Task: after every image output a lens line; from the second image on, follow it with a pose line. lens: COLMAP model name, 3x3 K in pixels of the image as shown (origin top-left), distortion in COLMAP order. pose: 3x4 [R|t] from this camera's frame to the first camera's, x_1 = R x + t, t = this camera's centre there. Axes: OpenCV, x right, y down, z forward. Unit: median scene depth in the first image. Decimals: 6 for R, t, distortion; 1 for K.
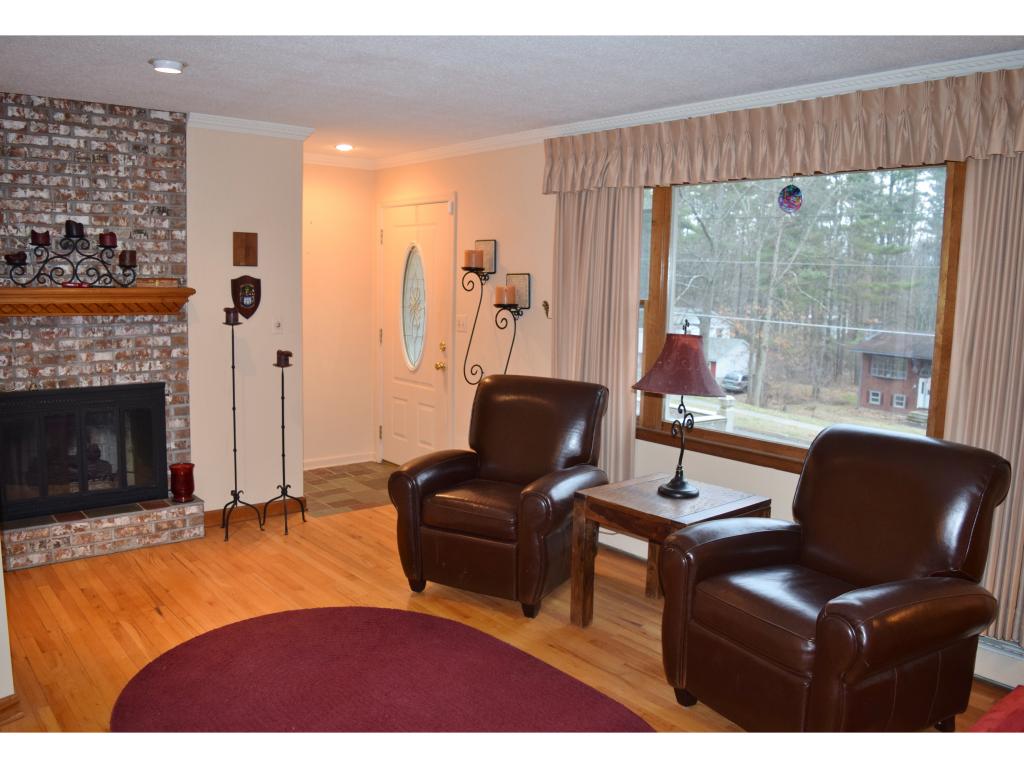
lens RADIAL K [[837.5, 0, 511.3], [0, 837.5, 384.8], [0, 0, 1]] dist [-0.096411, 0.017175]
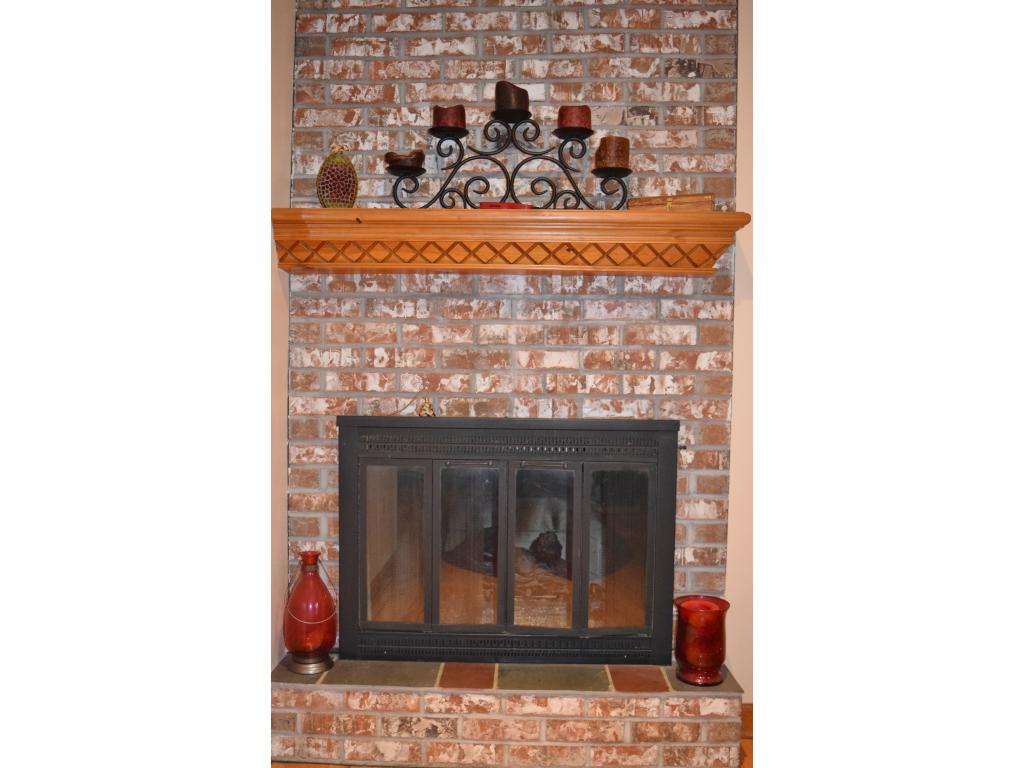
lens RADIAL K [[762.1, 0, 510.3], [0, 762.1, 385.6], [0, 0, 1]] dist [-0.072706, 0.003221]
pose [[0.757954, 0.006673, -0.652274, -0.219447], [-0.080774, 0.993212, -0.083700, 0.022713], [0.647288, 0.116128, 0.753348, 0.634782]]
